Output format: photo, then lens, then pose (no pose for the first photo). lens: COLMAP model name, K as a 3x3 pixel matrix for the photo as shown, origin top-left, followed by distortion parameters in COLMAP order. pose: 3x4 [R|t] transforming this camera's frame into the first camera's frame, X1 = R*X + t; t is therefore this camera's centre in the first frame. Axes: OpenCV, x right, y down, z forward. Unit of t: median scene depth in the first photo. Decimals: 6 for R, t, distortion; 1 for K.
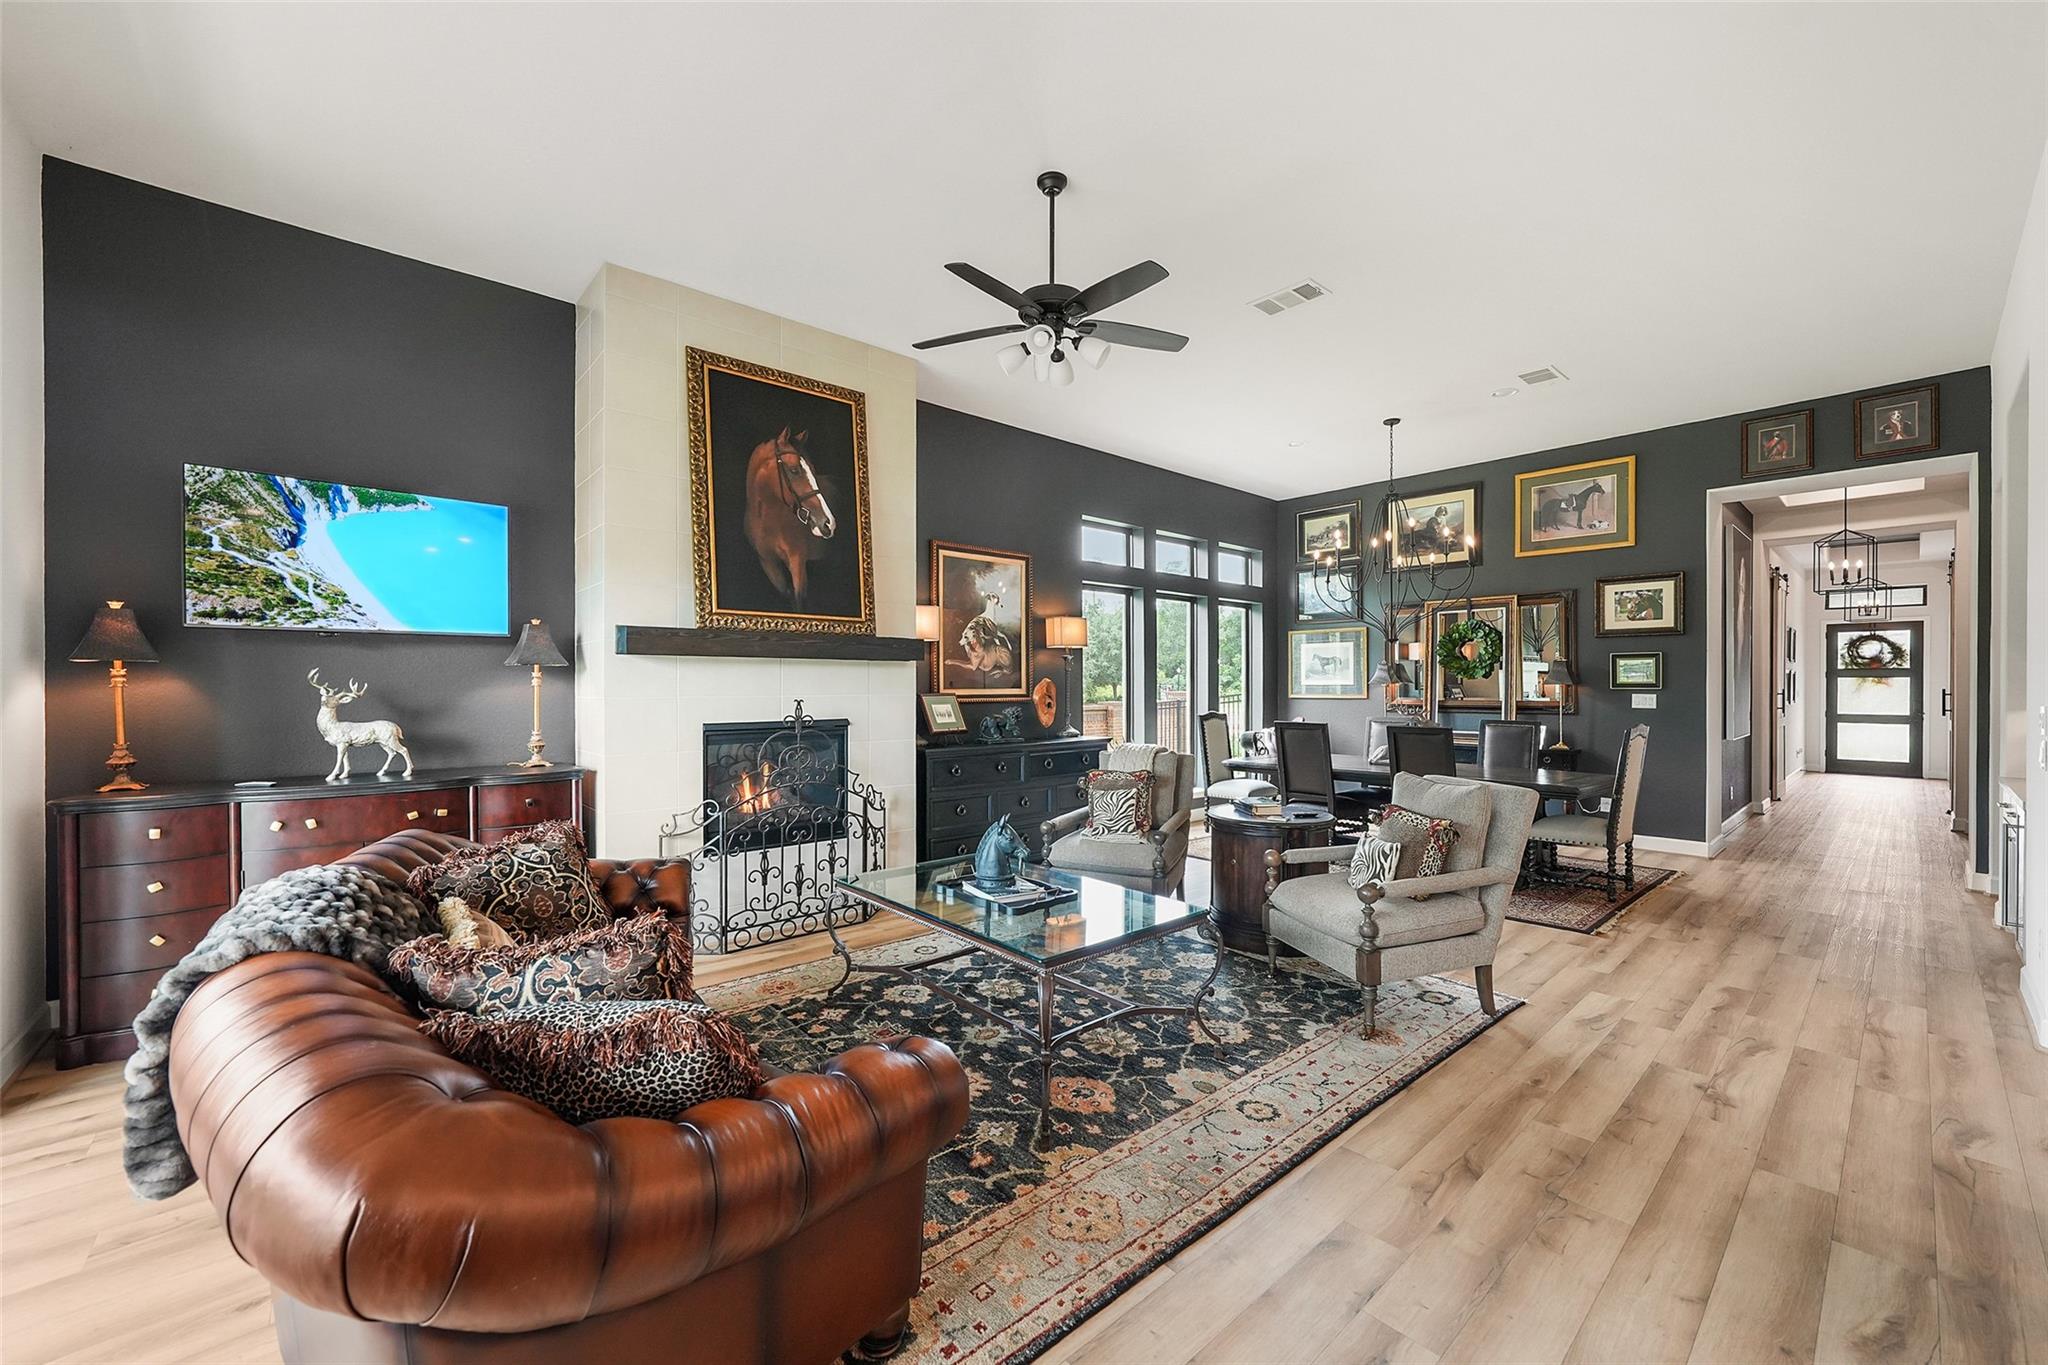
lens RADIAL K [[798.2, 0, 1018.6], [0, 798.2, 689.2], [0, 0, 1]] dist [-0.019275, 0.004462]
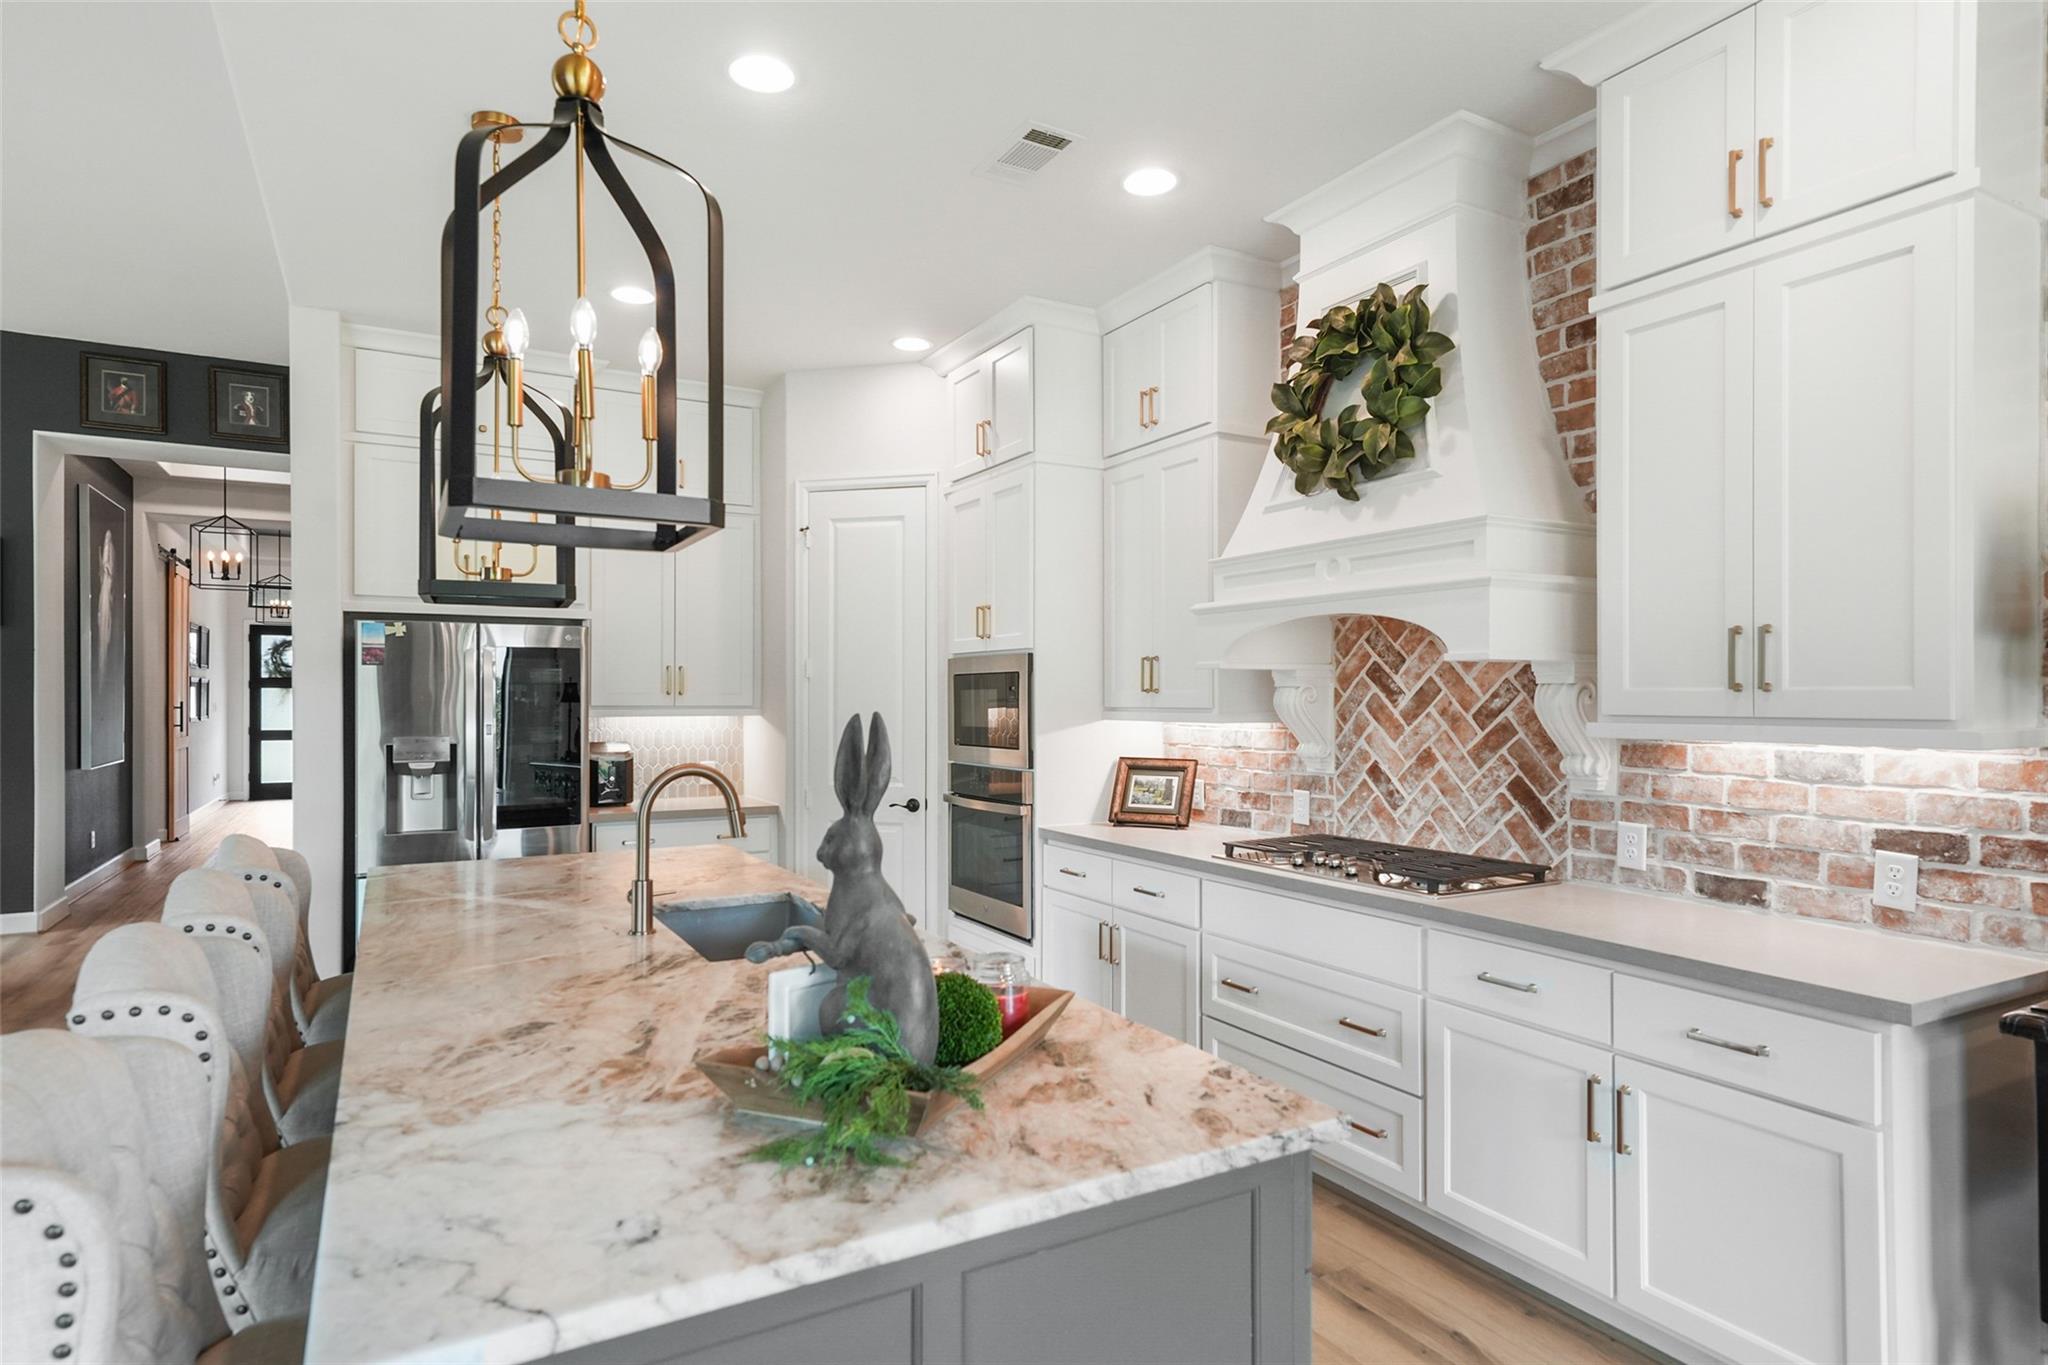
lens RADIAL K [[1114.0, 0, 1025.6], [0, 1114.0, 694.3], [0, 0, 1]] dist [0.014078, 0.001082]
pose [[0.201044, 0.001432, 0.979581, 0.042352], [0.005261, 0.999983, -0.002542, 0.000068], [-0.979568, 0.005665, 0.201033, -0.154137]]
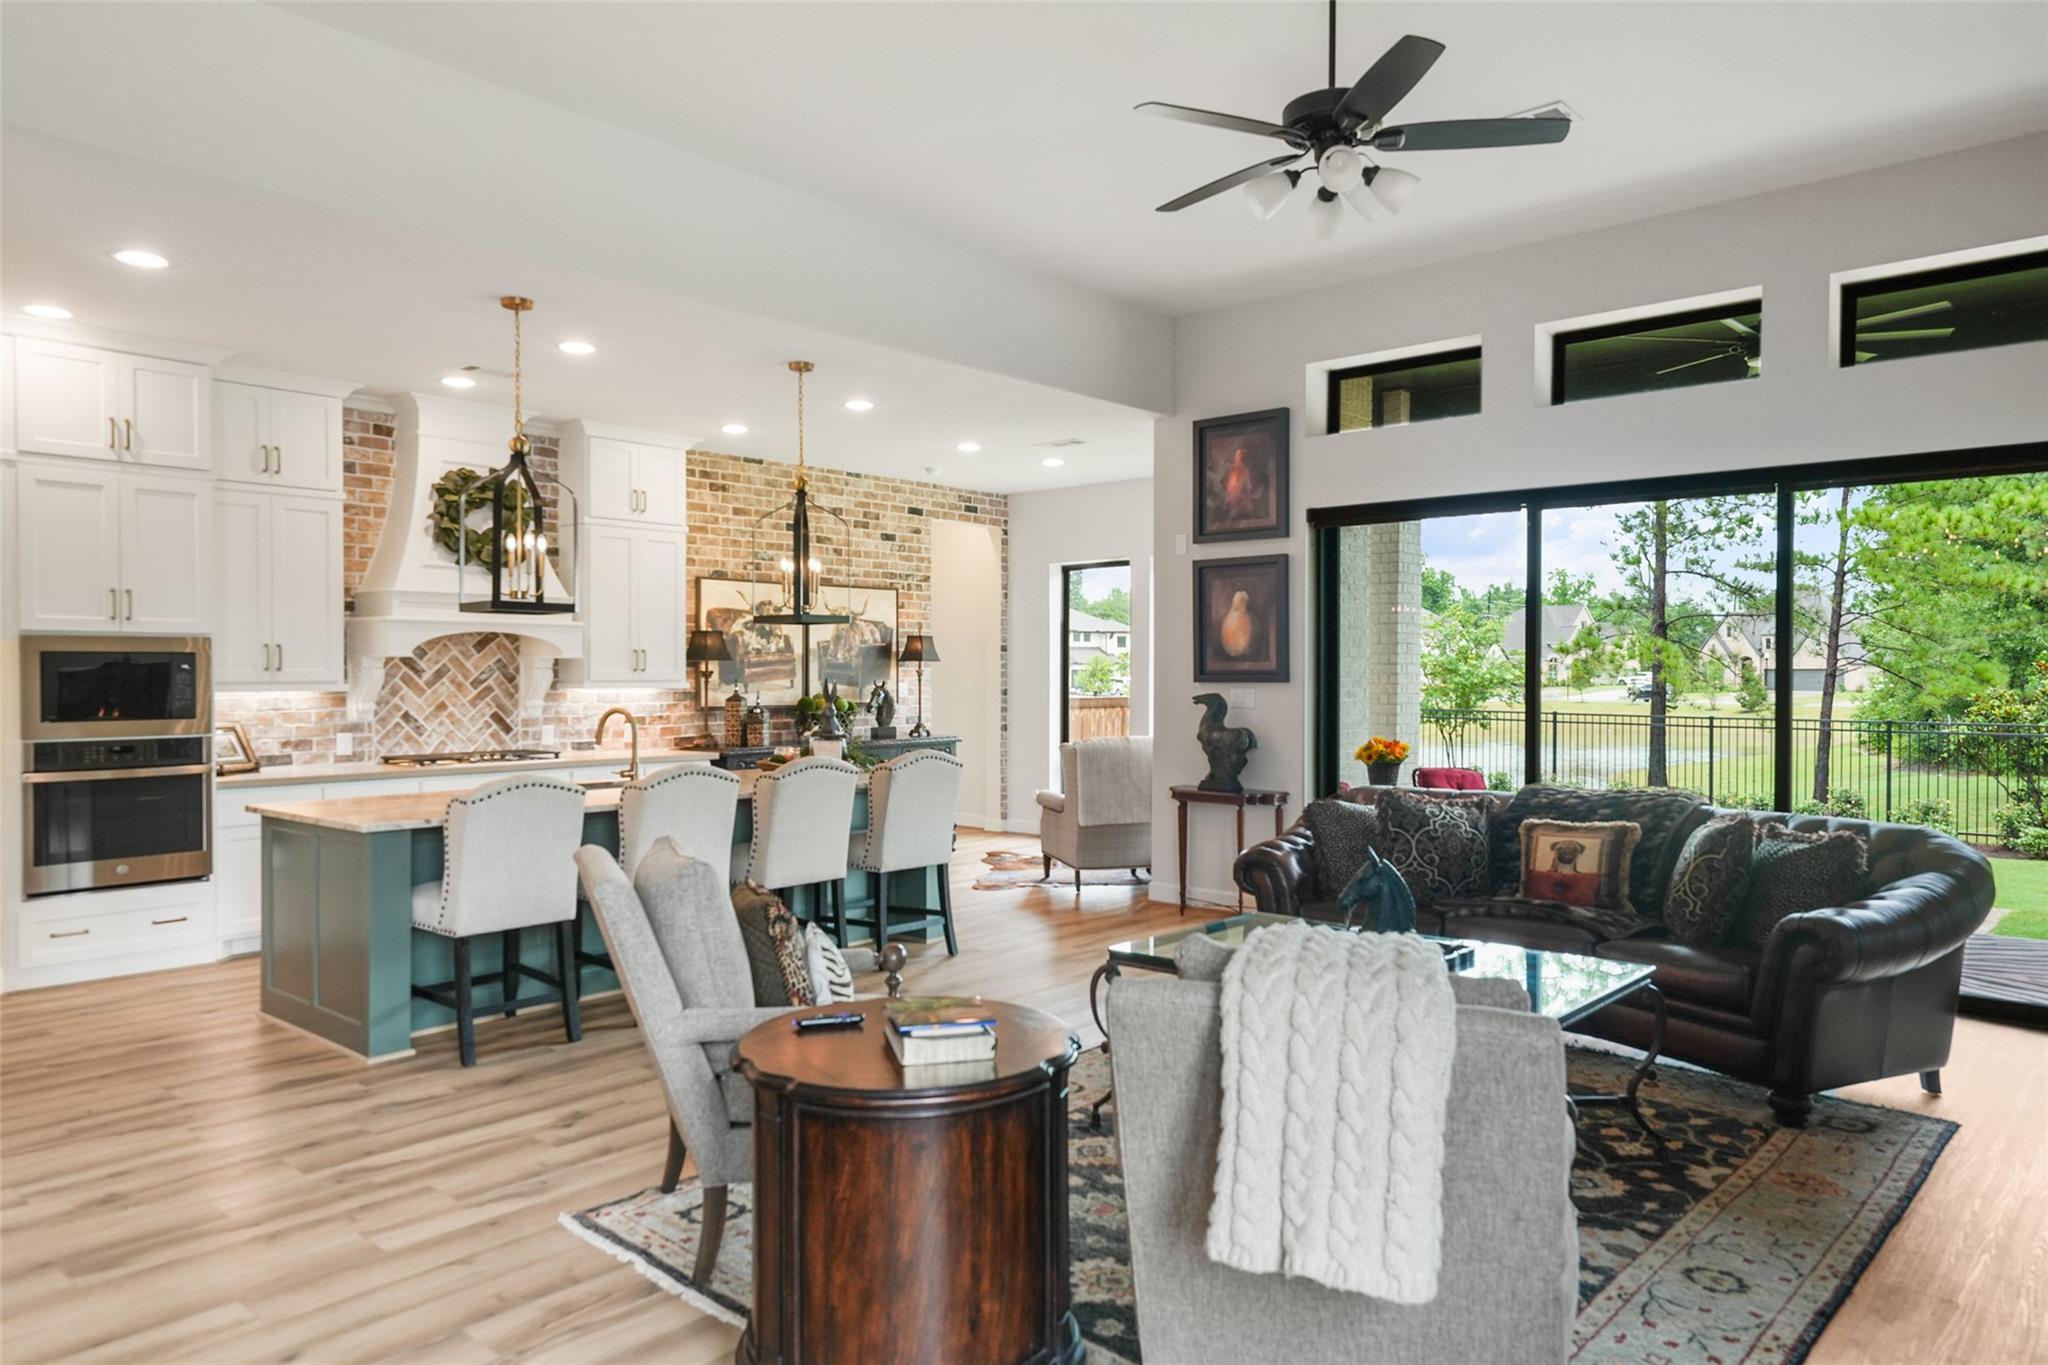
lens RADIAL K [[1343.1, 0, 1024.0], [0, 1343.1, 682.5], [0, 0, 1]] dist [0.029452, 0.001370]
pose [[-0.991770, 0.000218, -0.128031, 0.321759], [-0.001497, 0.999910, 0.013299, -0.010988], [0.128022, 0.013381, -0.991681, 1.515184]]
